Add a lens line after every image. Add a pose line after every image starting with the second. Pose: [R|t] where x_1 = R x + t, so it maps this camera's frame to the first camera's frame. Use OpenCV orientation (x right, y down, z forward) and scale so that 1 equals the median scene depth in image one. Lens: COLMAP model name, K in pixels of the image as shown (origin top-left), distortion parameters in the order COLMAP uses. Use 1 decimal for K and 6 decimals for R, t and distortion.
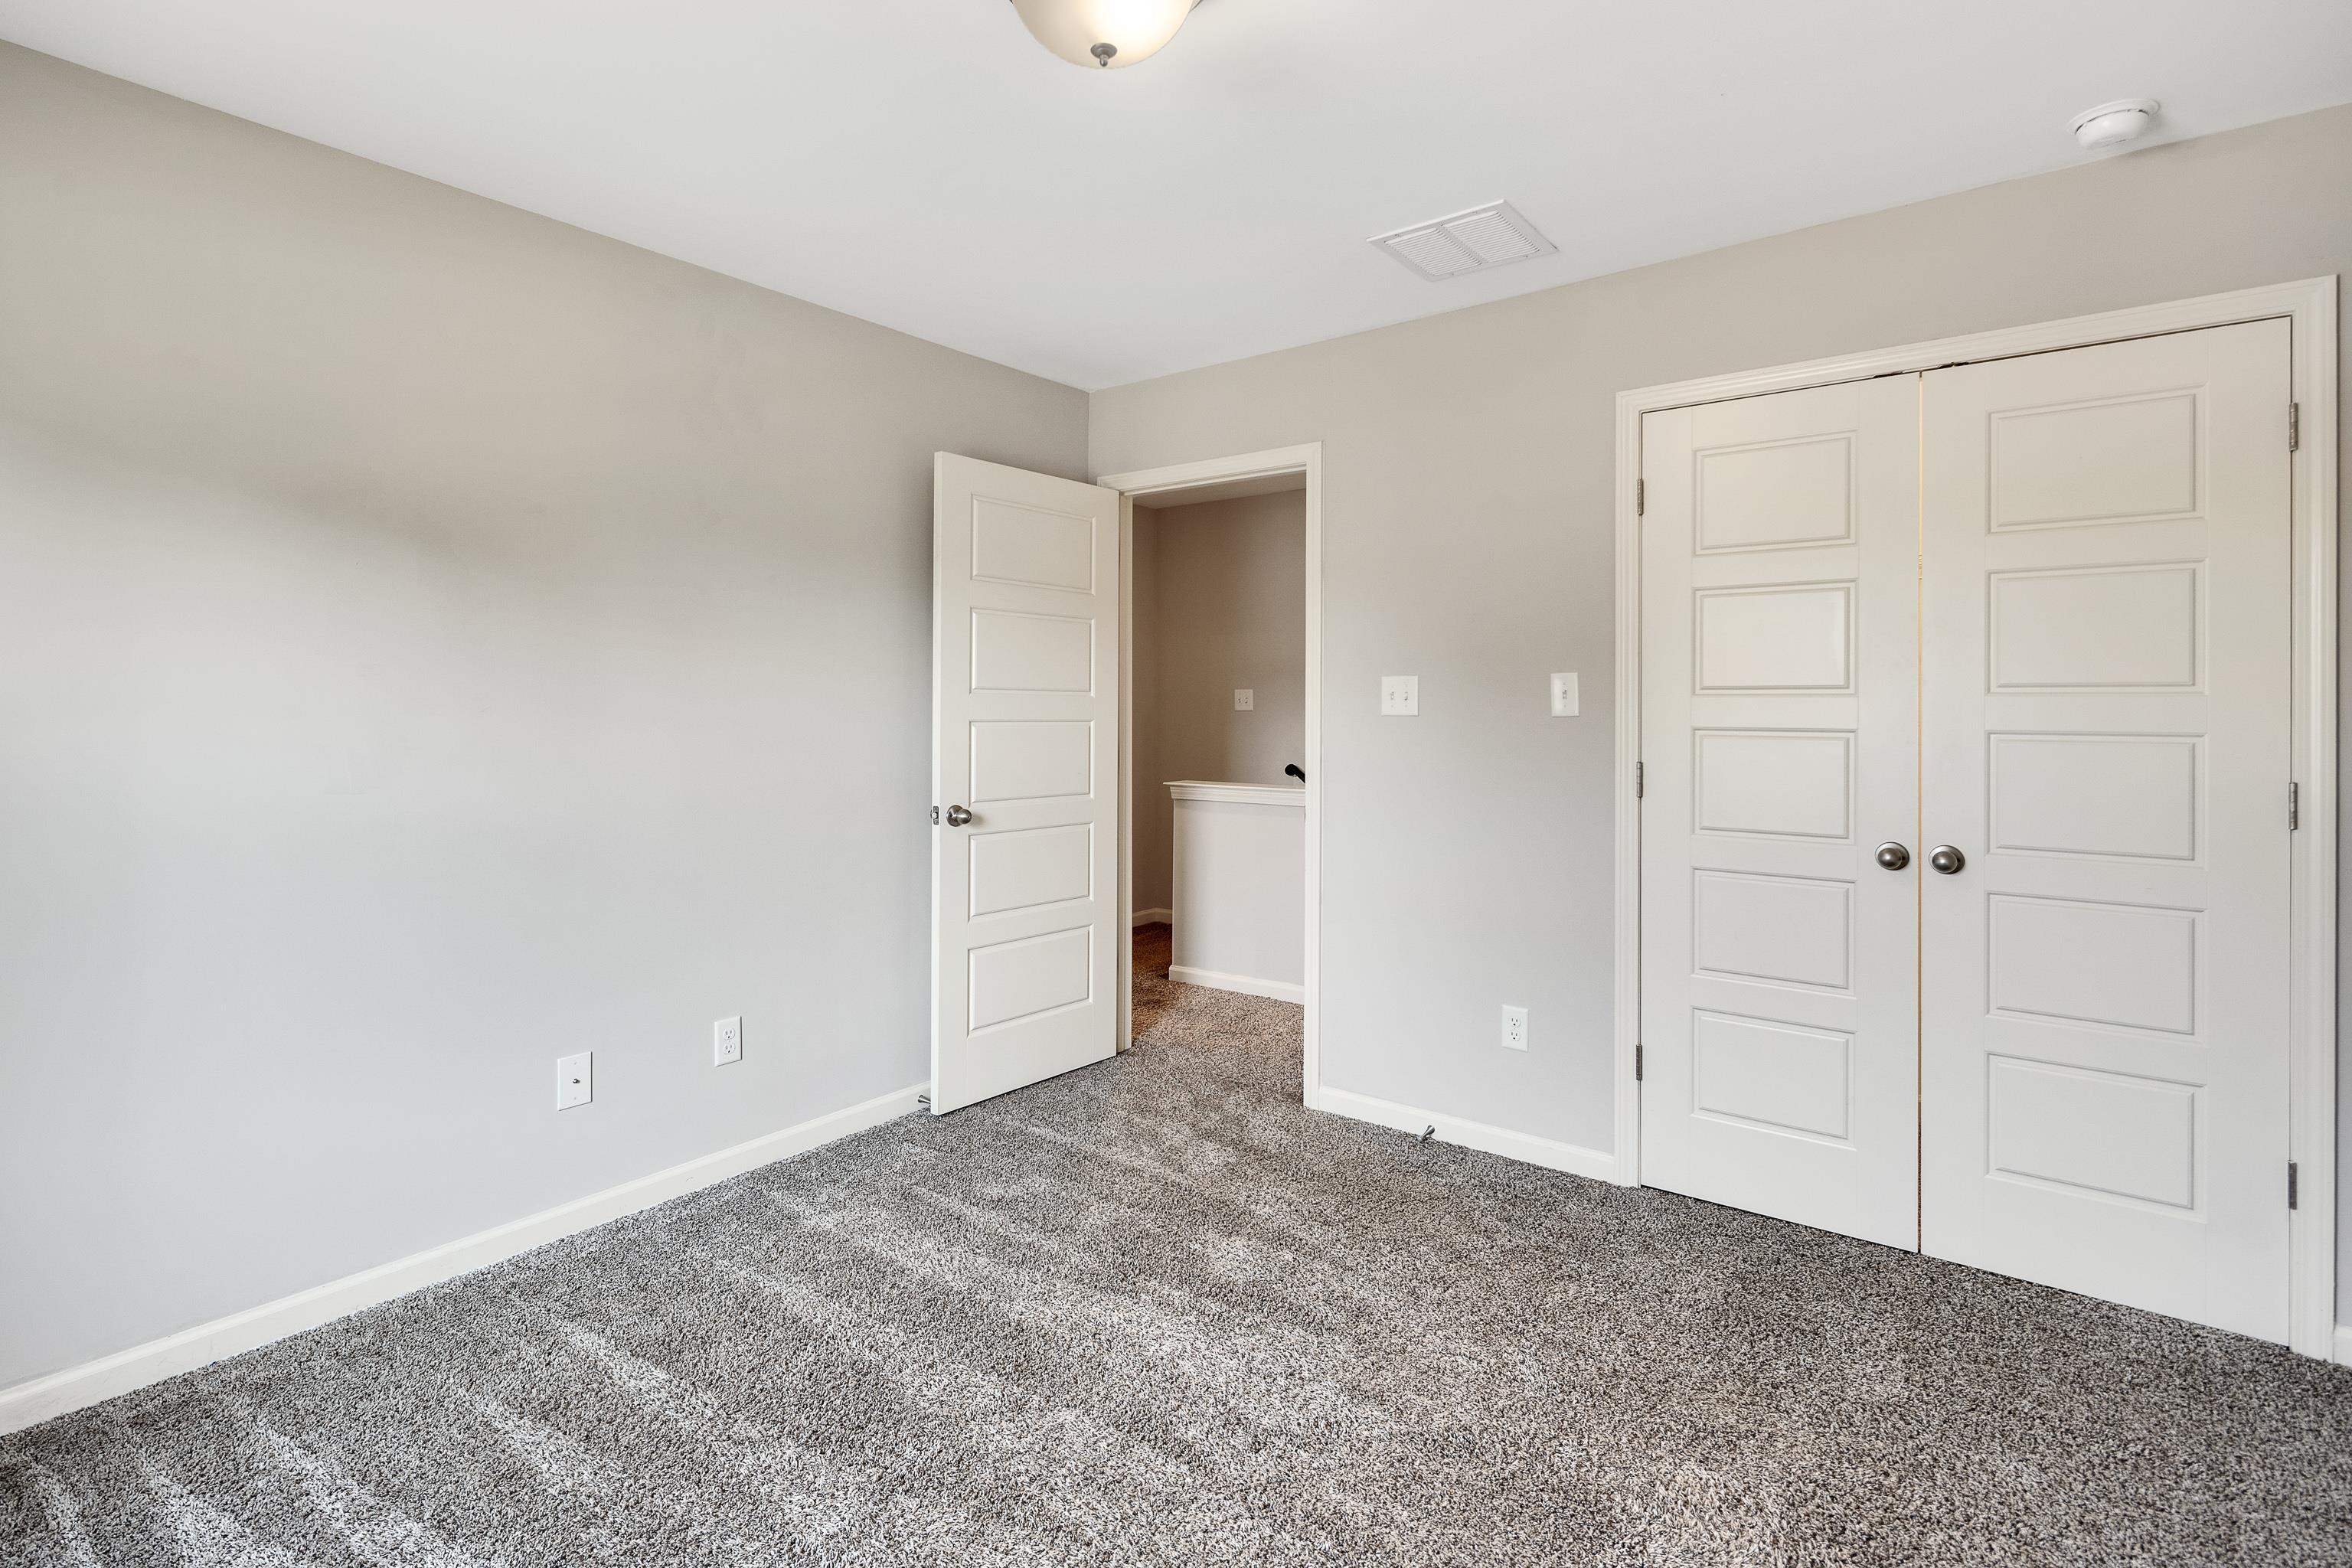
lens RADIAL K [[1128.3, 0, 1177.1], [0, 1128.3, 718.5], [0, 0, 1]] dist [0.001069, -0.000044]
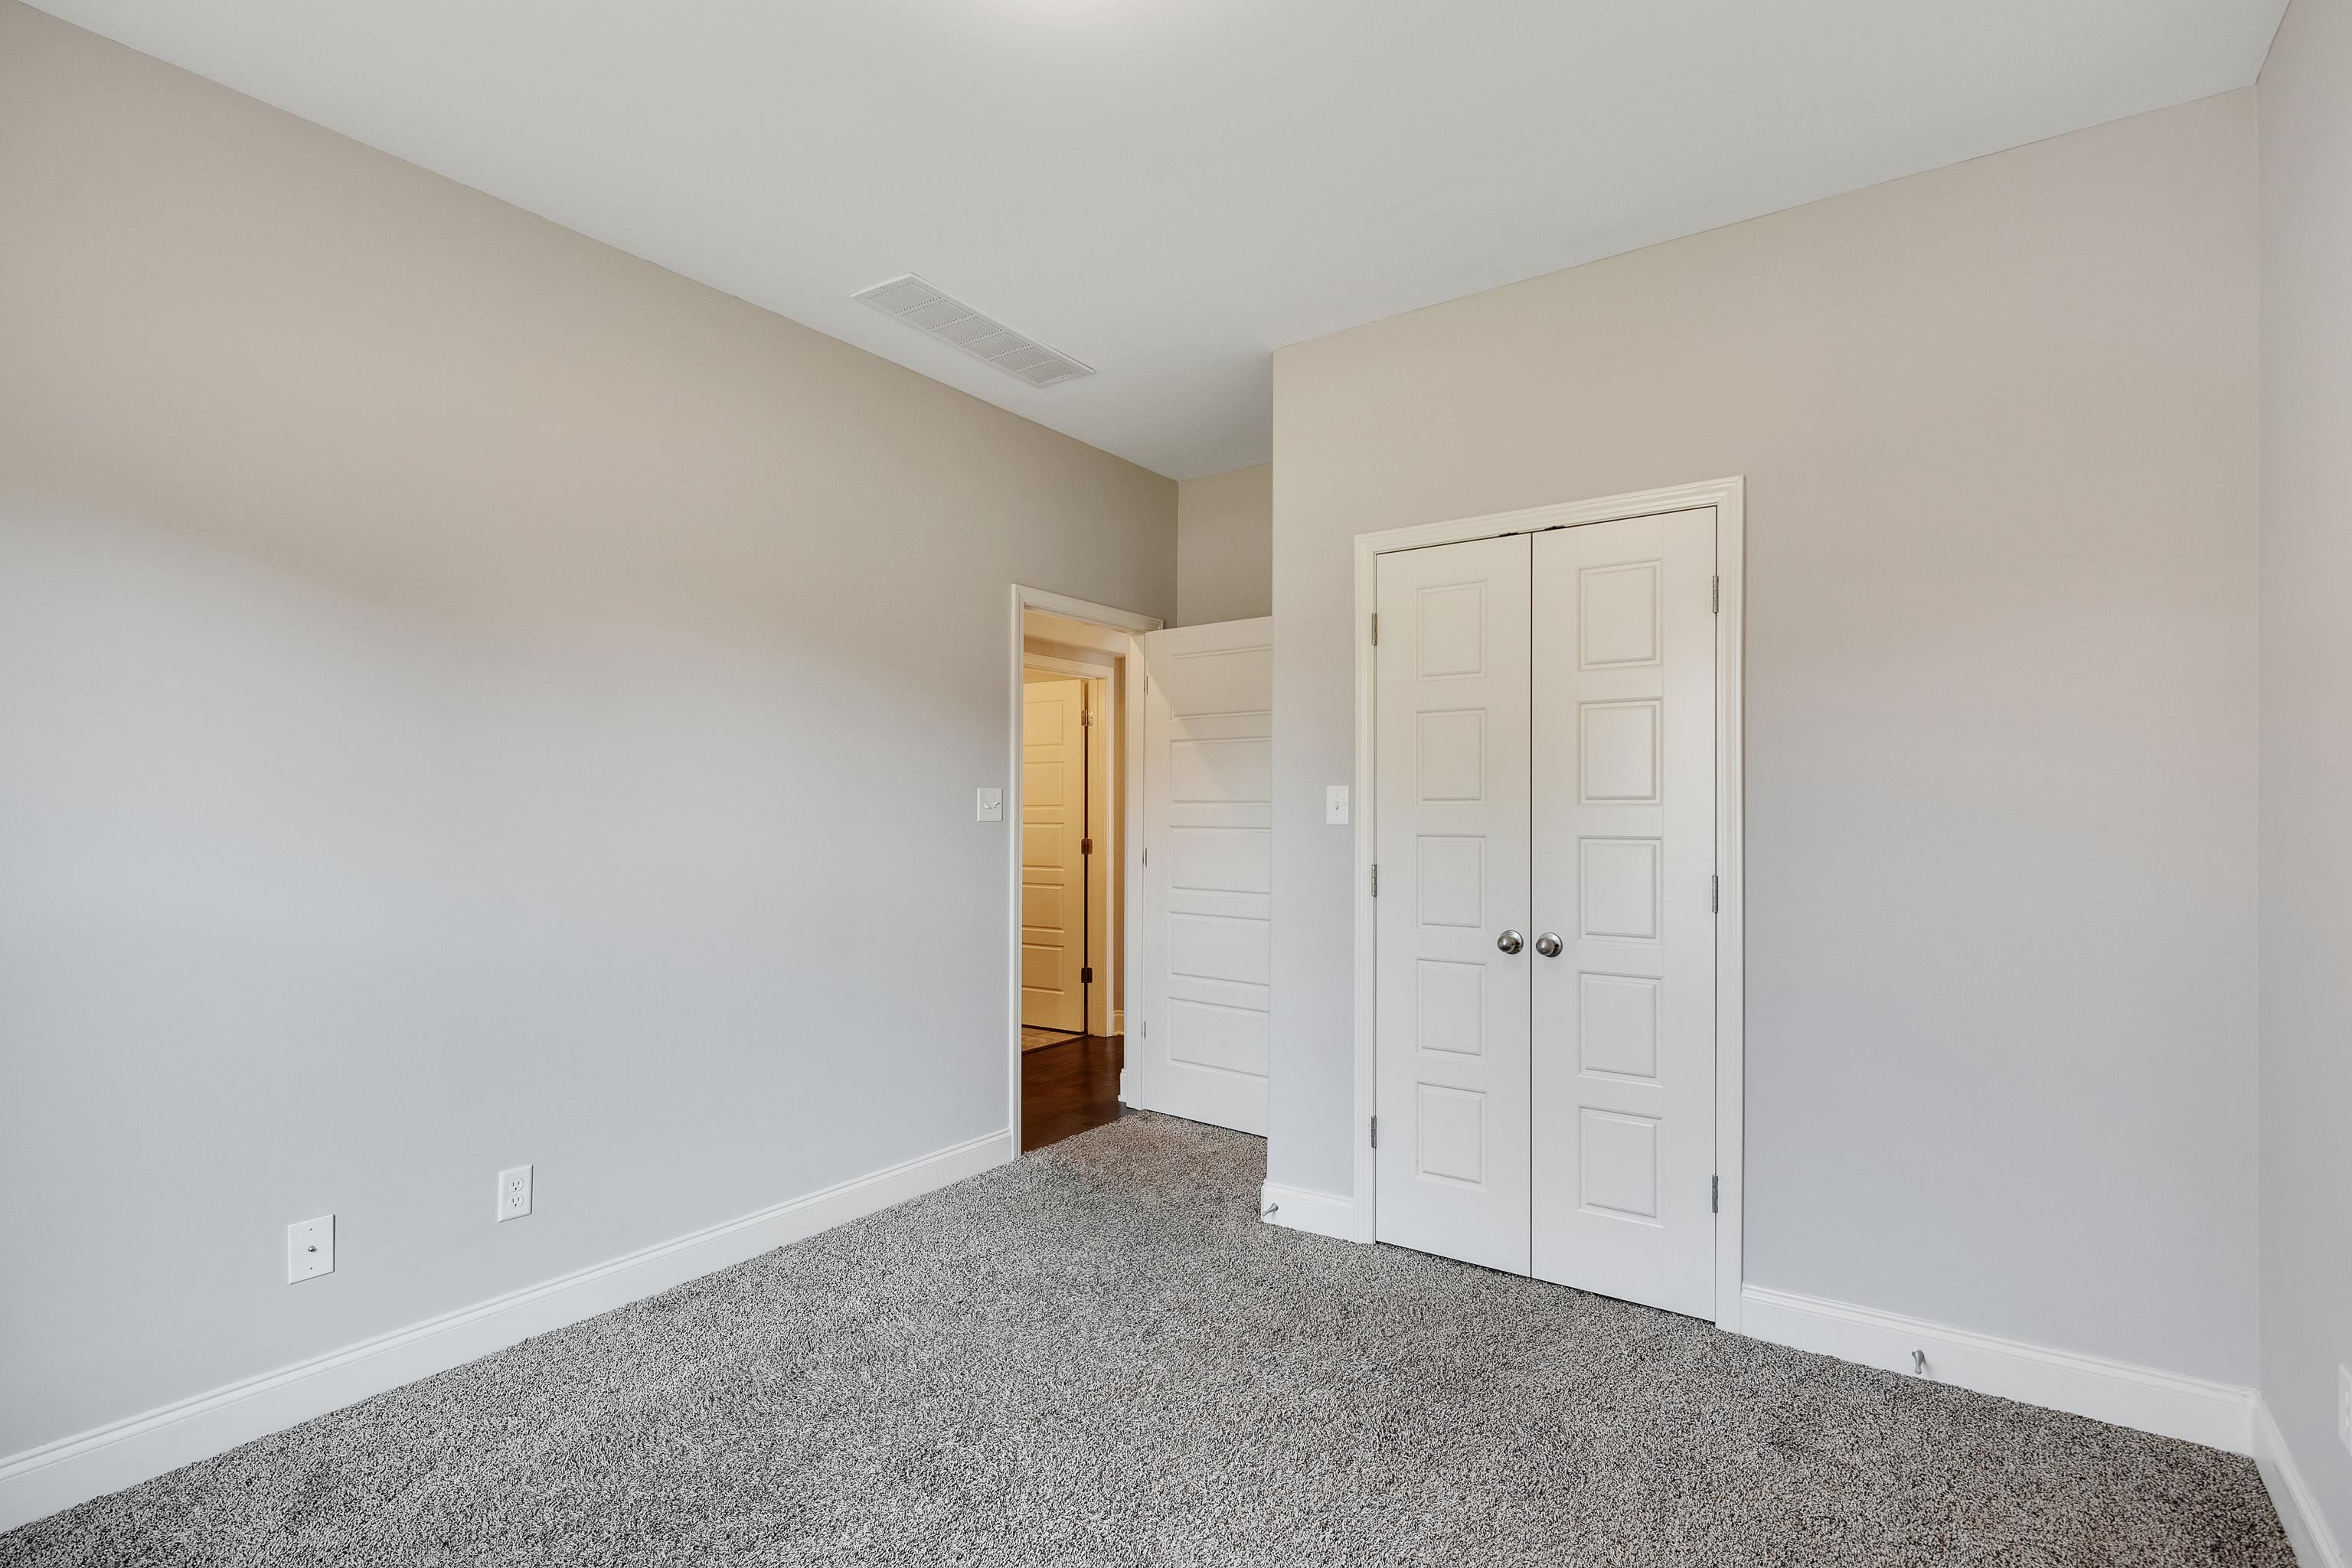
lens RADIAL K [[1134.7, 0, 1167.2], [0, 1134.7, 825.0], [0, 0, 1]] dist [0.001196, 0.000025]
pose [[0.999052, 0.001717, 0.043510, 0.154955], [-0.001641, 0.999997, -0.001788, 0.001800], [-0.043513, 0.001715, 0.999051, -0.119058]]
